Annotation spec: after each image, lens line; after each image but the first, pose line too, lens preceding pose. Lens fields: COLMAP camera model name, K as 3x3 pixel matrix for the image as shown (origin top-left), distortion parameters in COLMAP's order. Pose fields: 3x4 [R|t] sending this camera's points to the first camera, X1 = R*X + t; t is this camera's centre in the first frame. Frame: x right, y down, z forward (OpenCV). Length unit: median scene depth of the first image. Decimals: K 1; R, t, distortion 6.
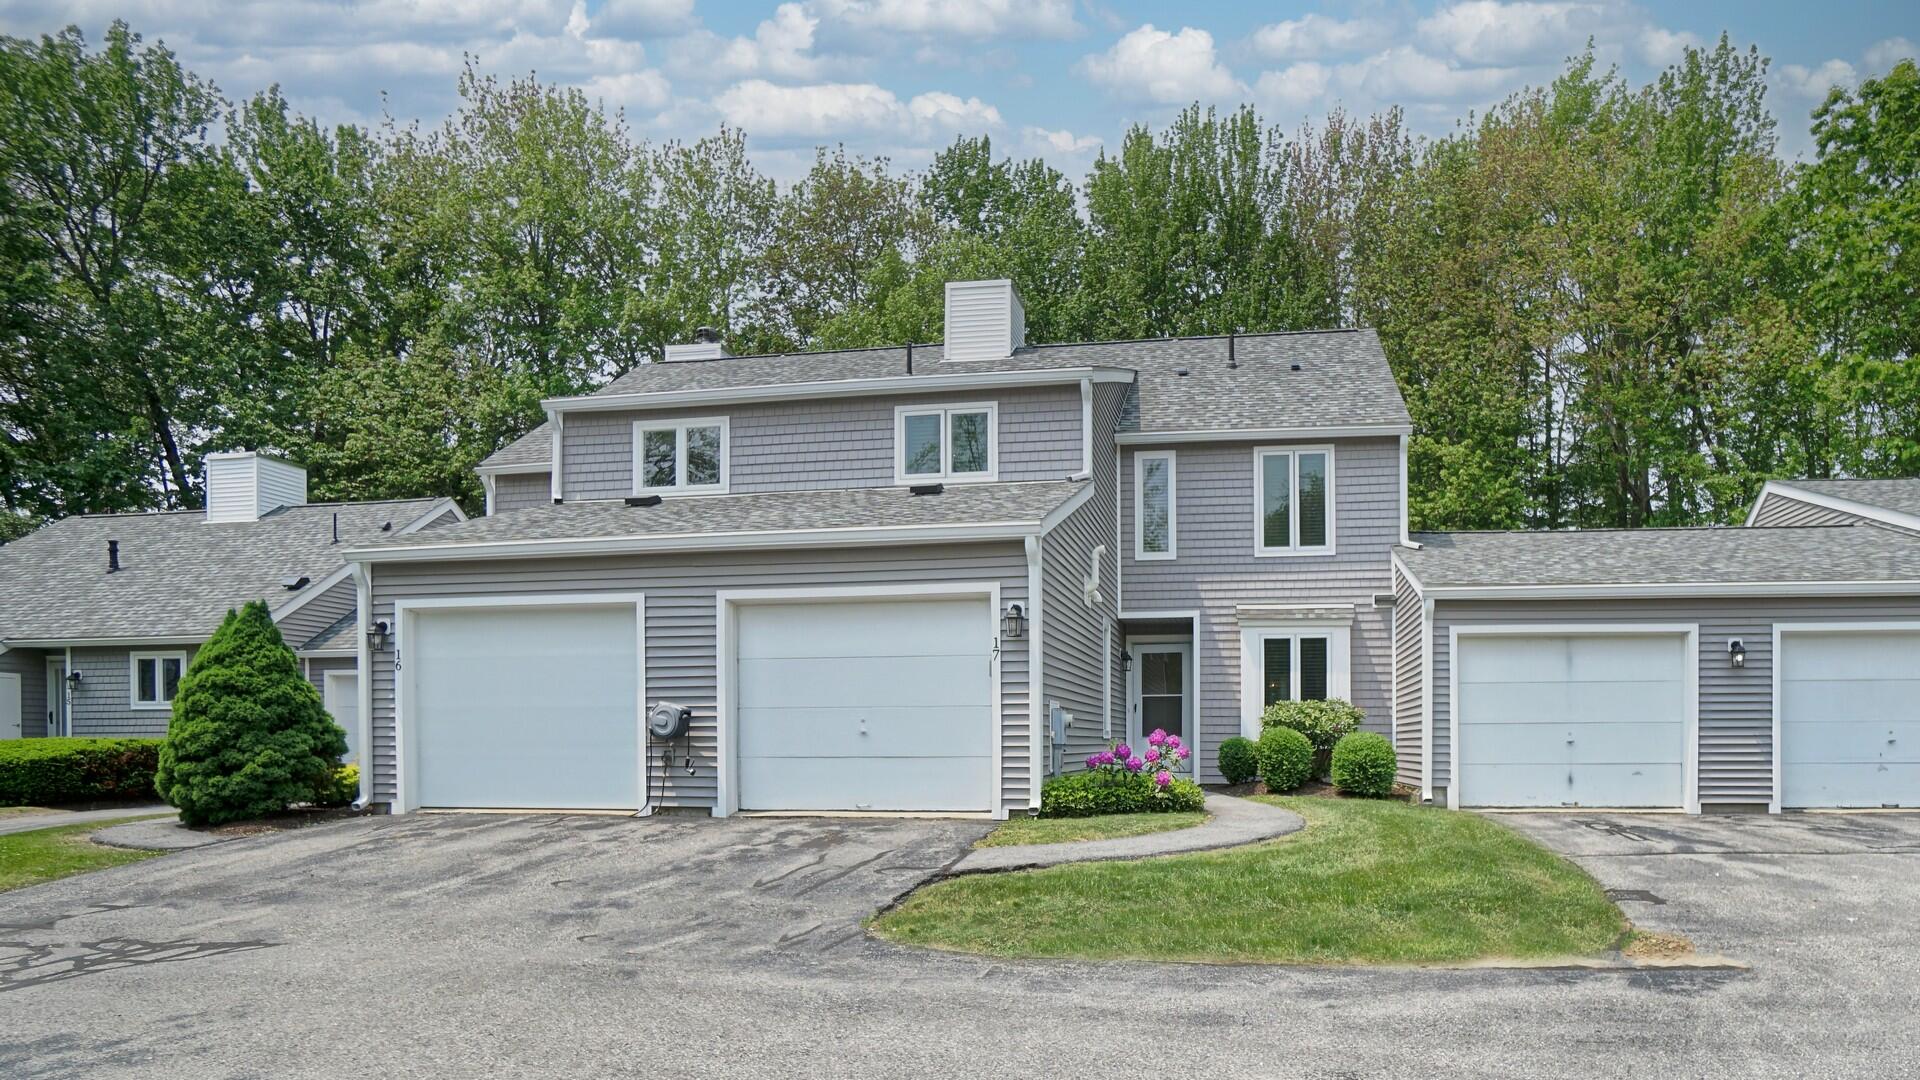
lens RADIAL K [[1457.4, 0, 960.0], [0, 1457.4, 540.0], [0, 0, 1]] dist [-0.055271, 0.003164]
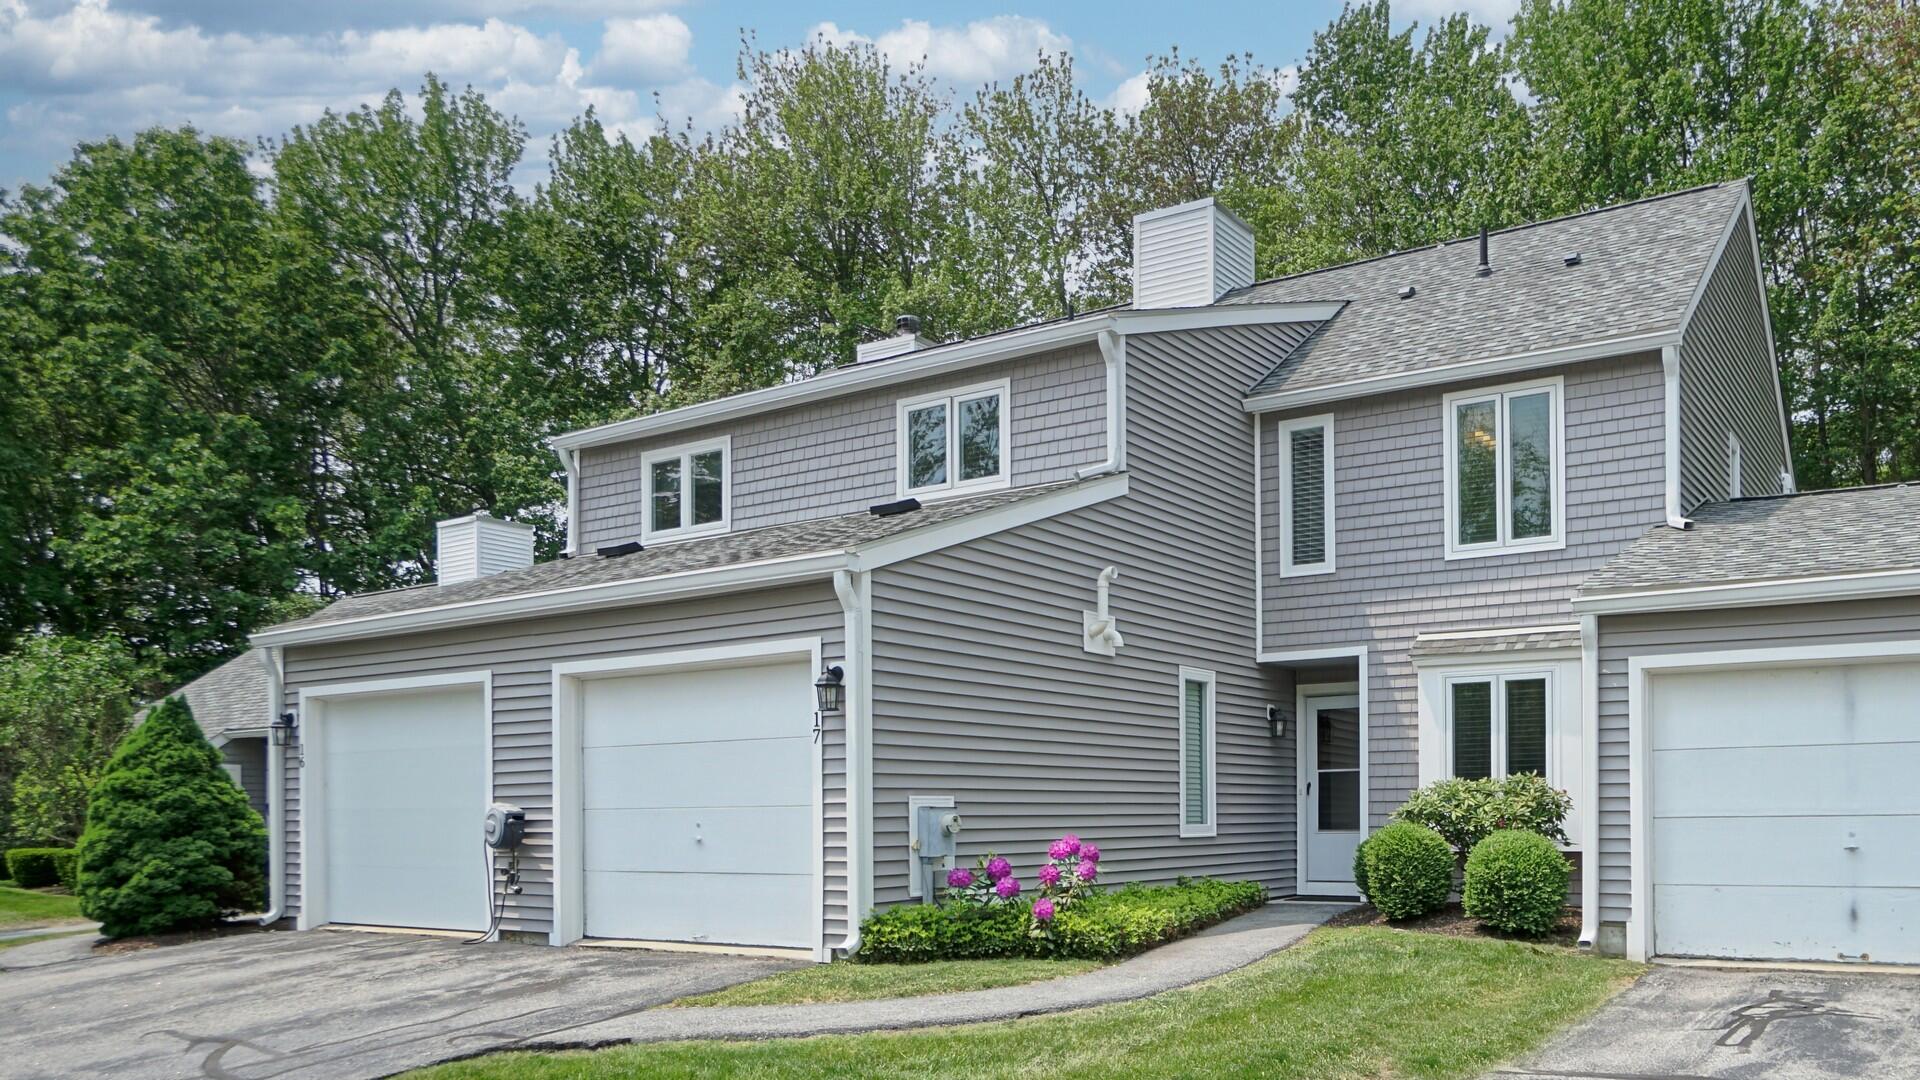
lens RADIAL K [[1784.6, 0, 960.0], [0, 1784.6, 540.0], [0, 0, 1]] dist [-0.129263, 0.219949]
pose [[0.883519, -0.077996, -0.461856, 0.443376], [0.073999, 0.996898, -0.026793, 0.008898], [0.462514, -0.010505, 0.886550, 0.213236]]
